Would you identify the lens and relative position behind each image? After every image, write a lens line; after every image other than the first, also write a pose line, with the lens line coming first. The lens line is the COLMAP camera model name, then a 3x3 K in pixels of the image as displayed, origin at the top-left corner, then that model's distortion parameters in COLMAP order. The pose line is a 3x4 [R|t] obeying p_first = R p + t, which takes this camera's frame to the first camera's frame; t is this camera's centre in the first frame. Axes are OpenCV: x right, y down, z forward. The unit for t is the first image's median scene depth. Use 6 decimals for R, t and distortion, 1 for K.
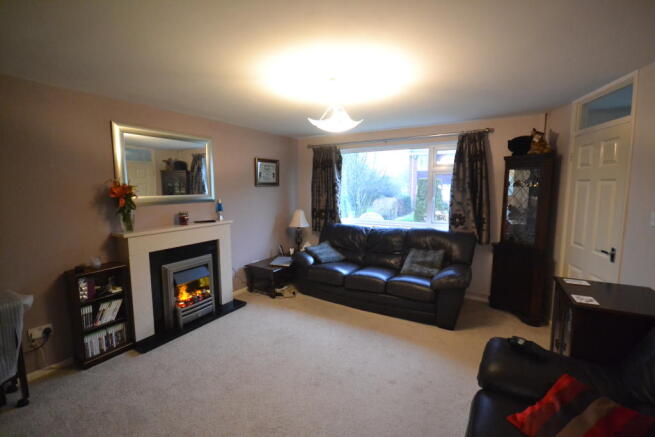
lens RADIAL K [[281.6, 0, 327.5], [0, 281.6, 218.5], [0, 0, 1]] dist [0.001155, 0.000137]
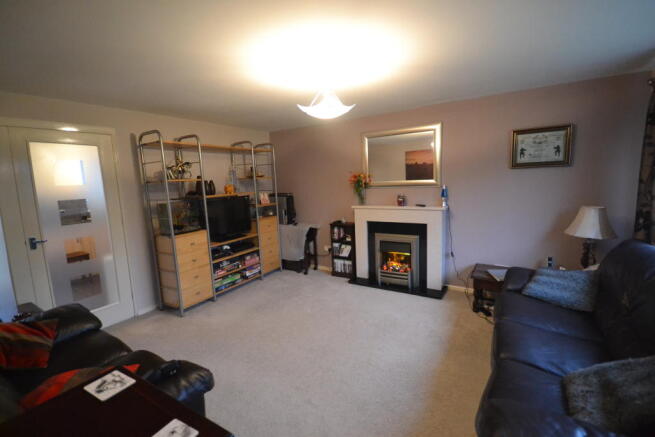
lens RADIAL K [[286.3, 0, 327.5], [0, 286.3, 218.5], [0, 0, 1]] dist [-0.000682, -0.000124]
pose [[0.002737, 0.140289, -0.990107, 0.664337], [-0.078775, 0.987064, 0.139640, -0.064659], [0.996889, 0.077614, 0.013753, 0.650402]]
